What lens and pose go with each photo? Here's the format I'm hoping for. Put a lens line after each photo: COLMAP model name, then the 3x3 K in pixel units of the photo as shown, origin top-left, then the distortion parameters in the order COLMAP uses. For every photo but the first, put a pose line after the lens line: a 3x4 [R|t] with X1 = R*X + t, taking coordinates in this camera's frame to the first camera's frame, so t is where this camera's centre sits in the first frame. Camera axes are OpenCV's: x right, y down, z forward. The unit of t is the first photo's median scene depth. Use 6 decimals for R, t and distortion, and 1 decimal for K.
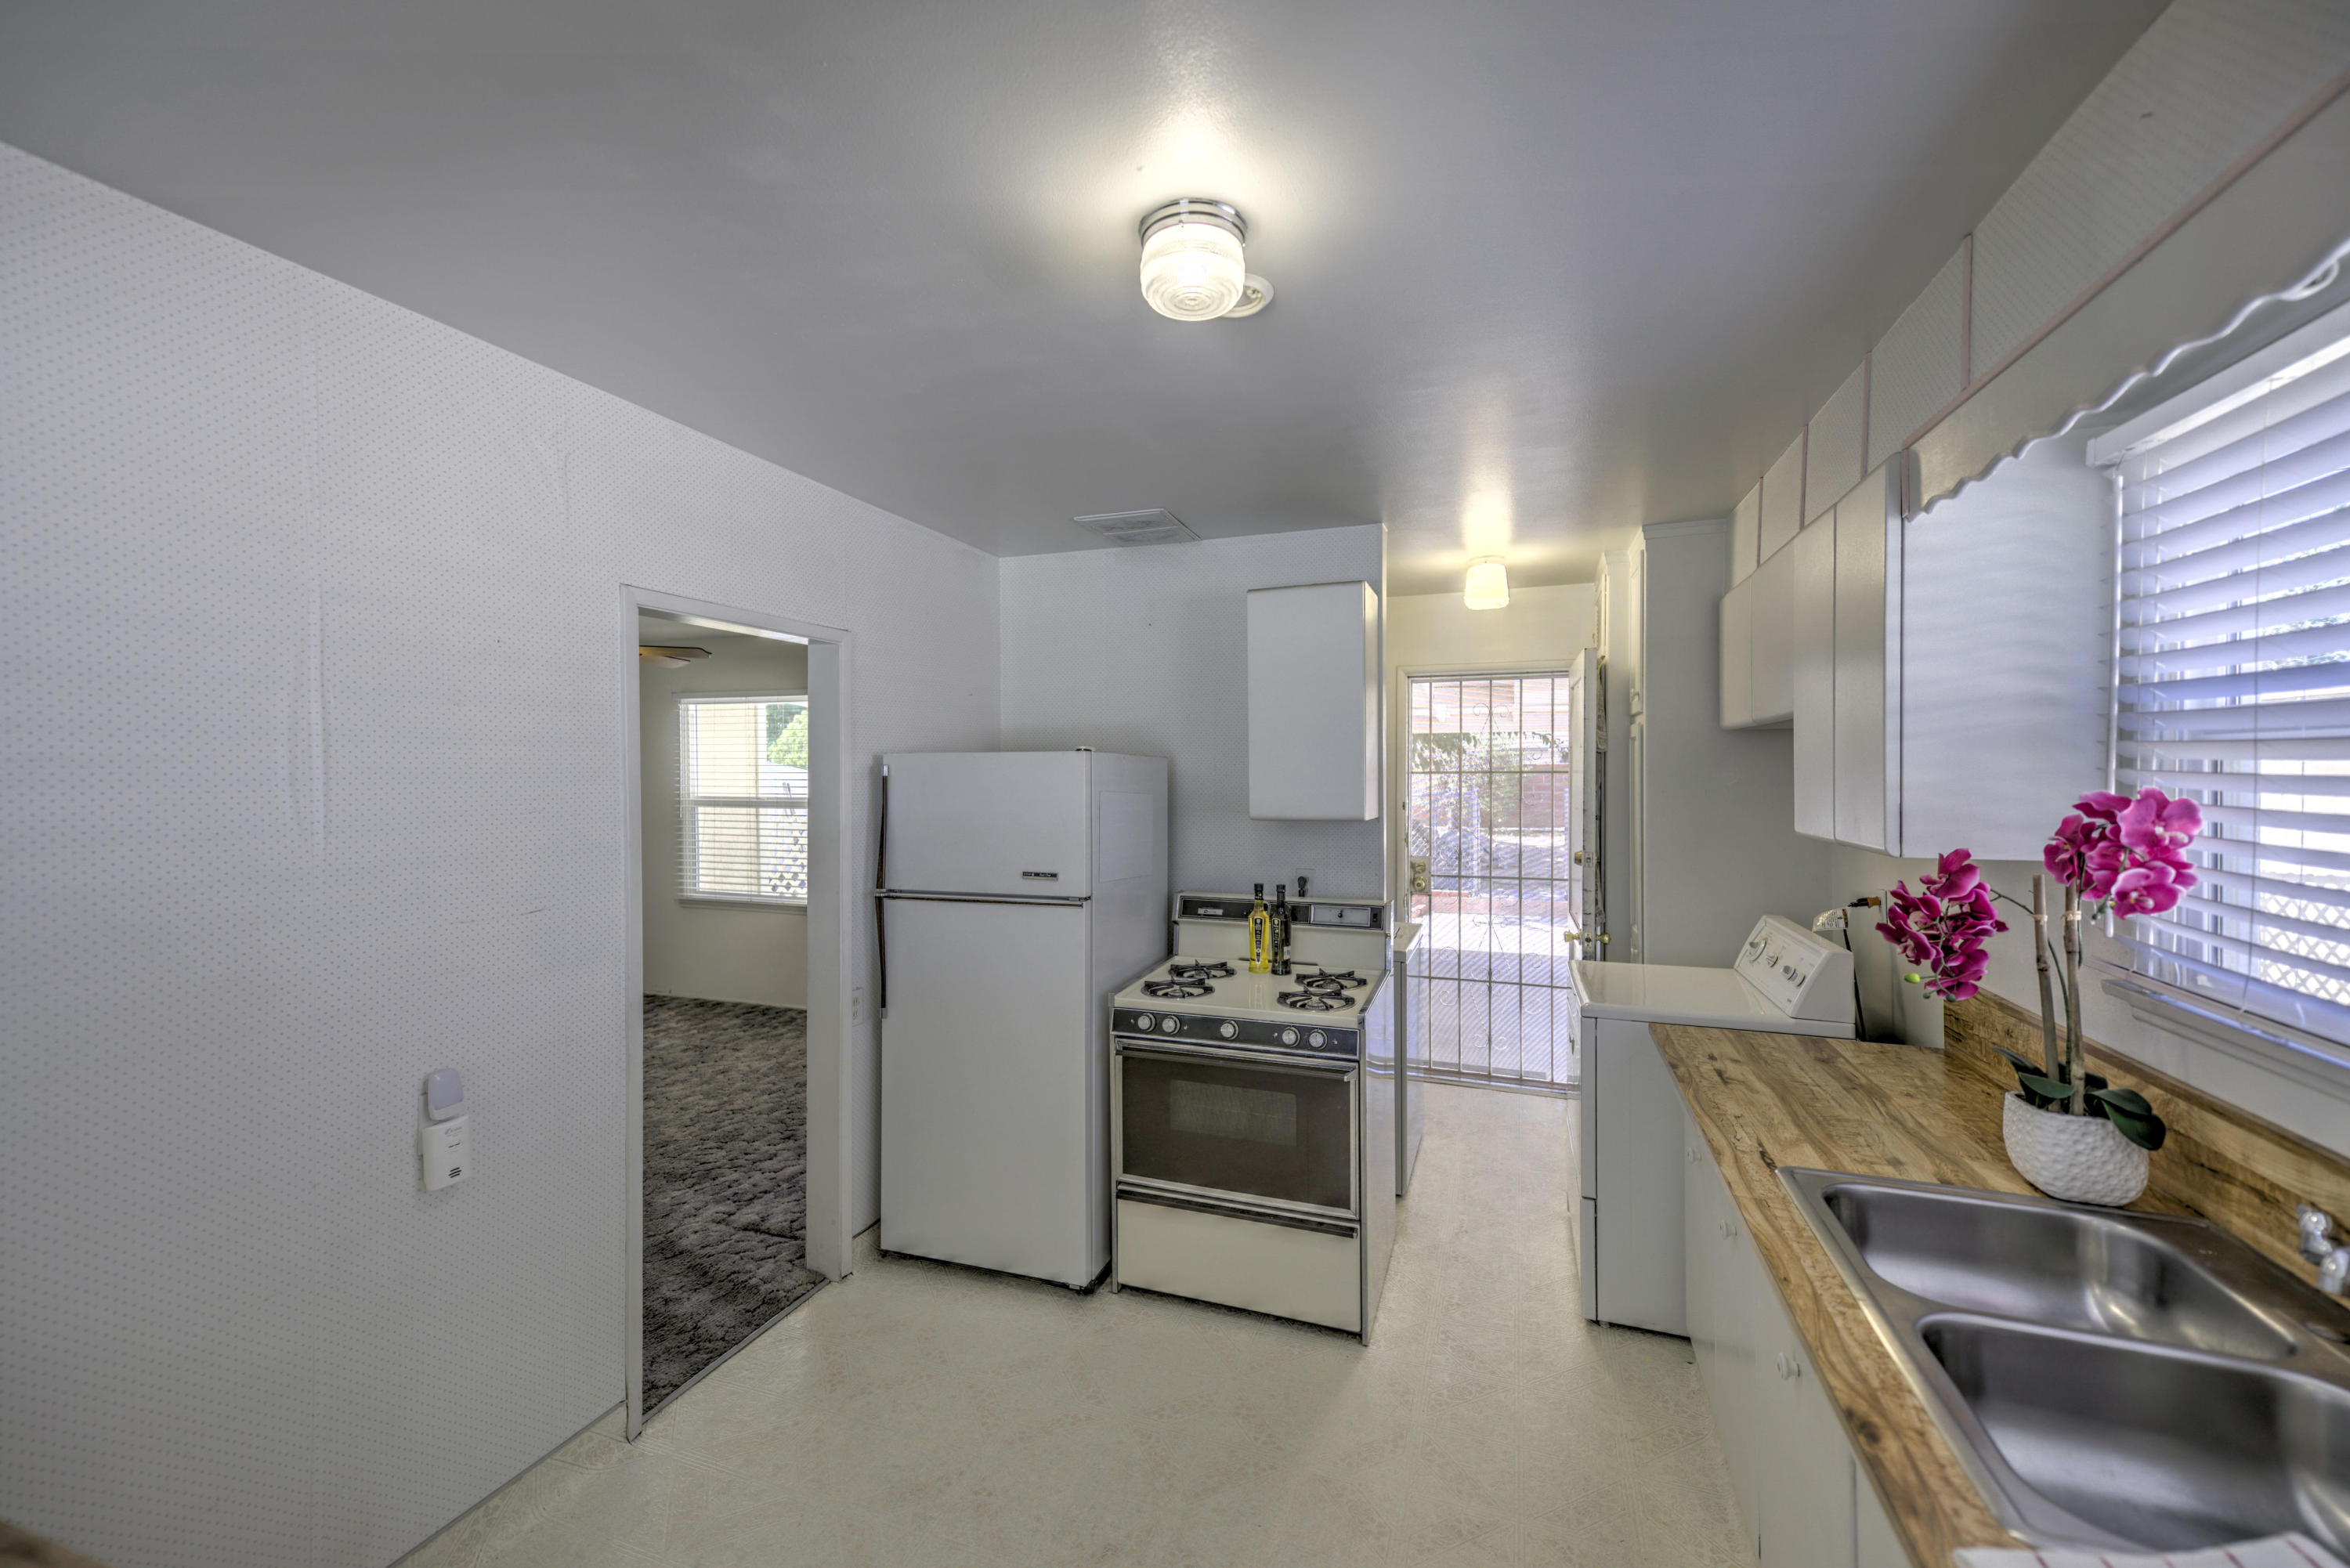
lens RADIAL K [[898.5, 0, 1190.1], [0, 898.5, 783.8], [0, 0, 1]] dist [0.018738, 0.000076]
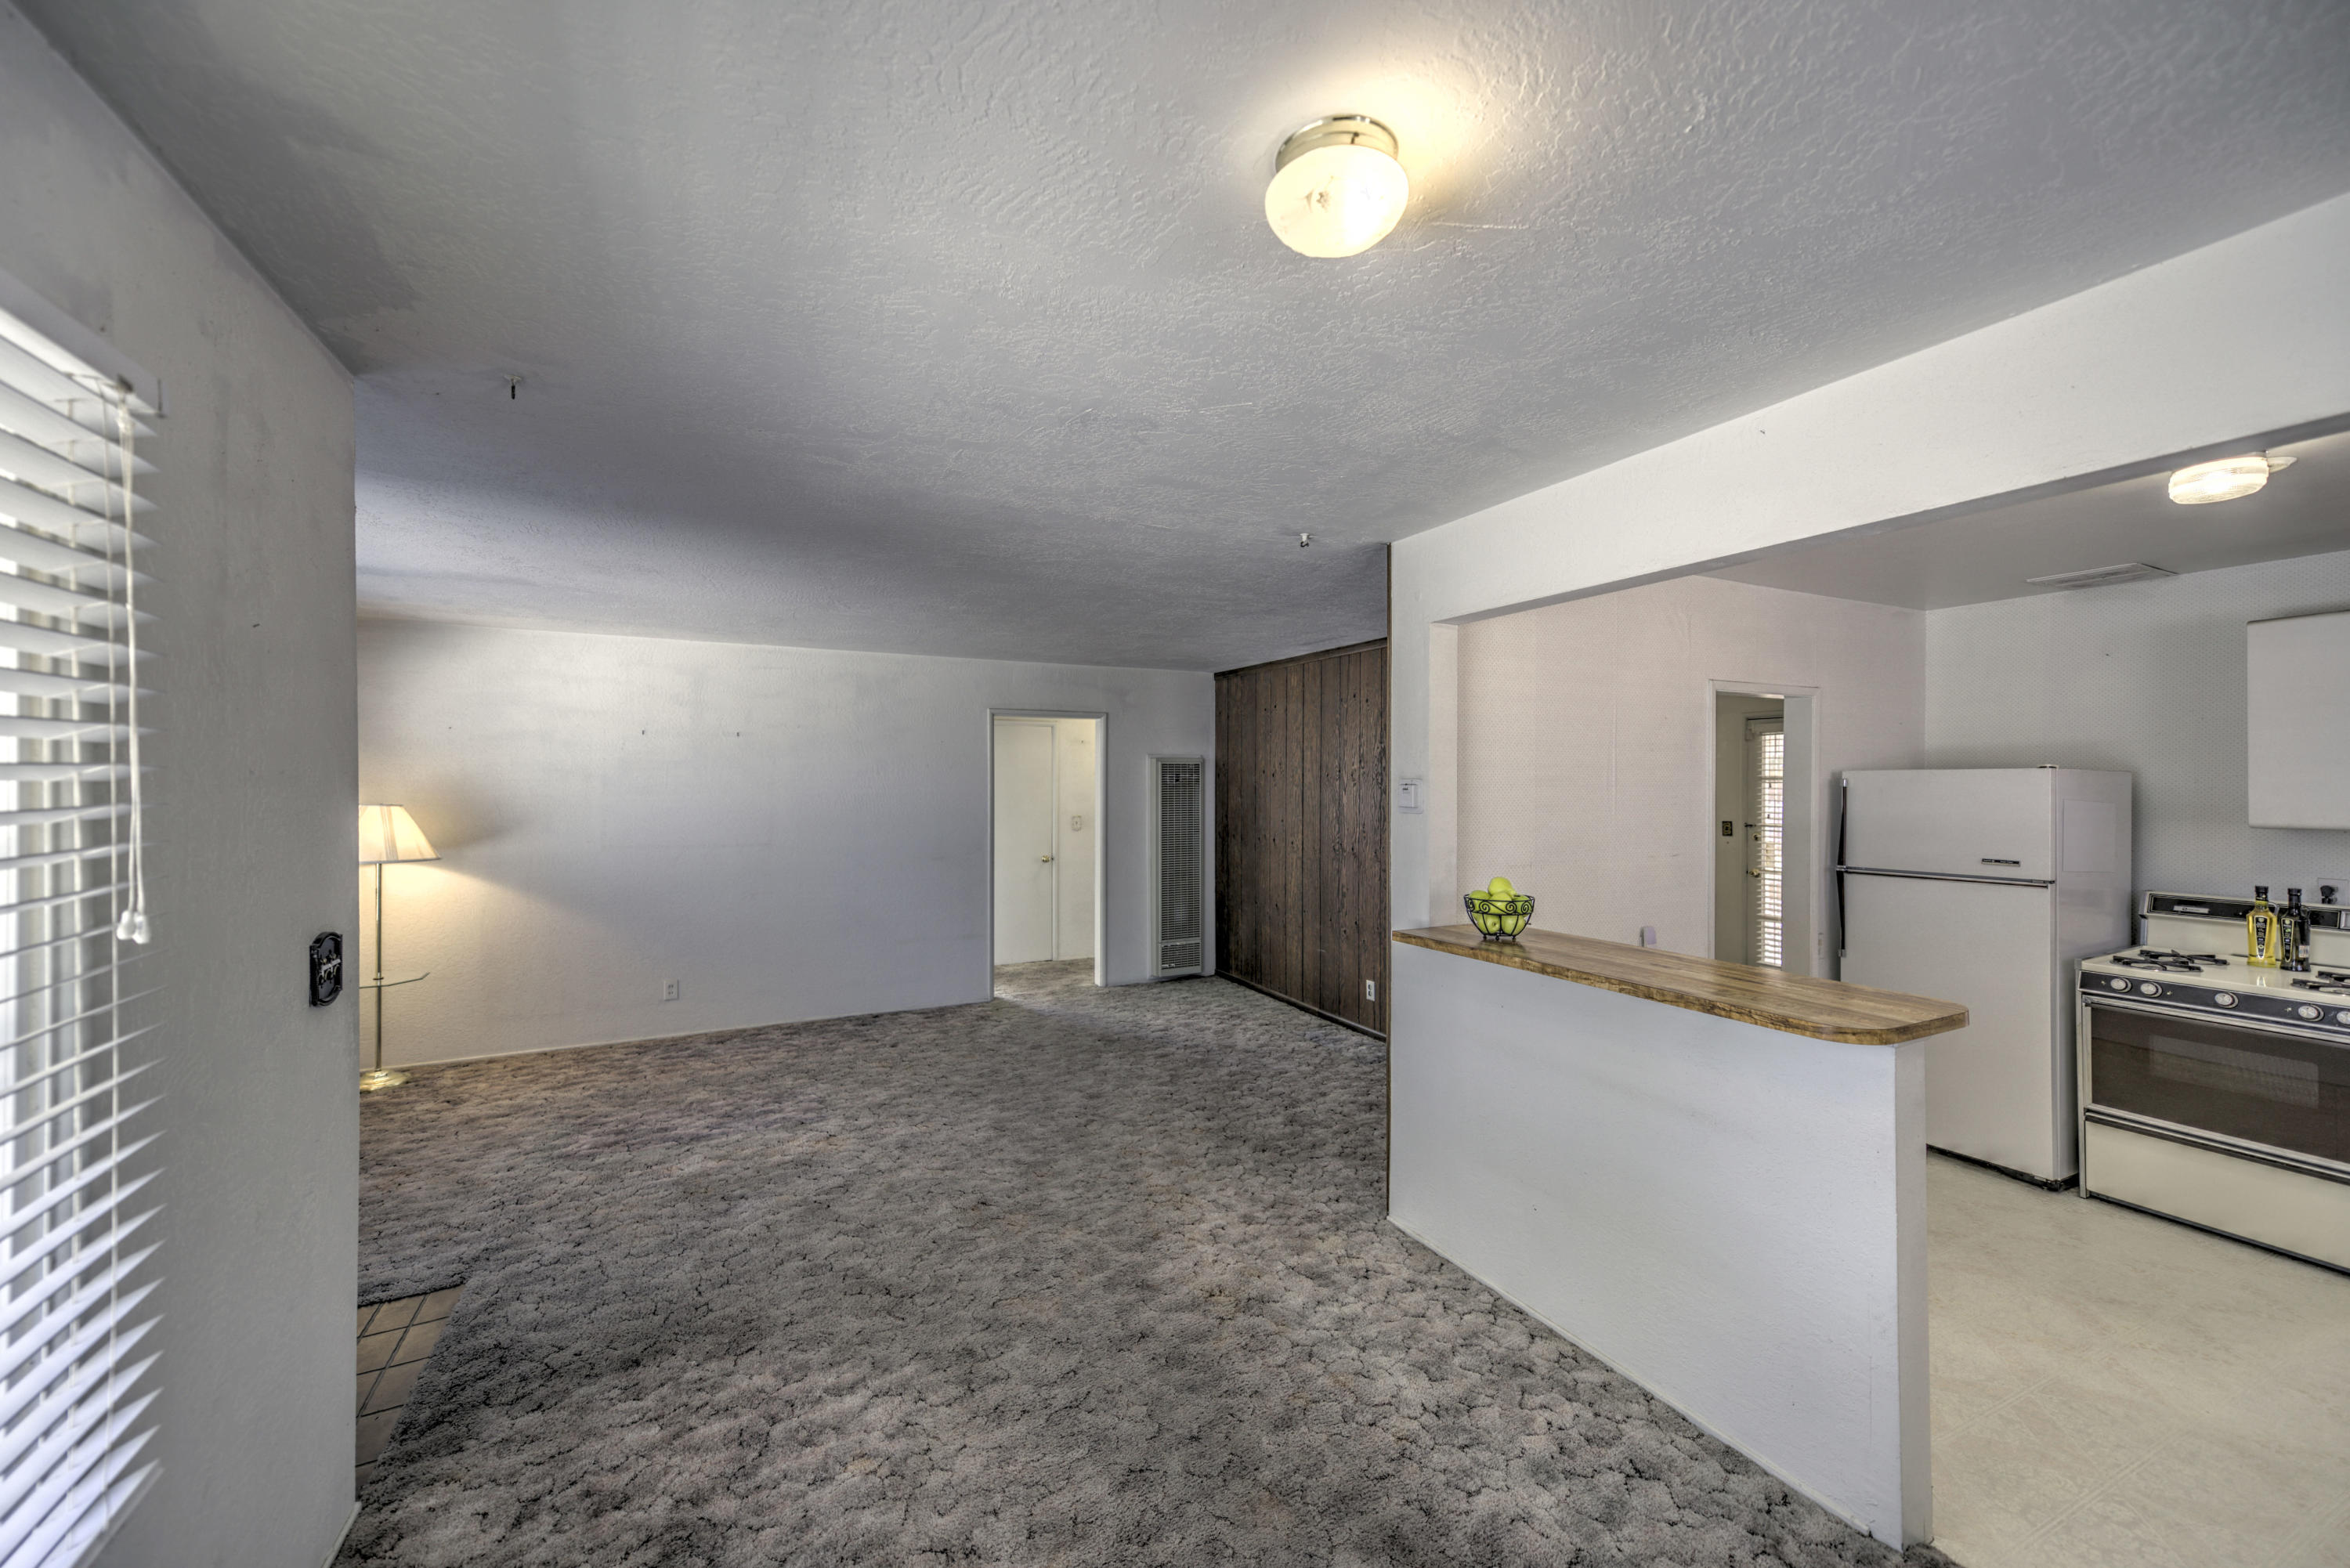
lens RADIAL K [[898.5, 0, 1190.1], [0, 898.5, 783.8], [0, 0, 1]] dist [0.018738, 0.000076]
pose [[0.718033, 0.003967, -0.695998, -0.083355], [-0.009242, 0.999950, -0.003835, 0.002412], [0.695948, 0.009186, 0.718034, -0.746690]]
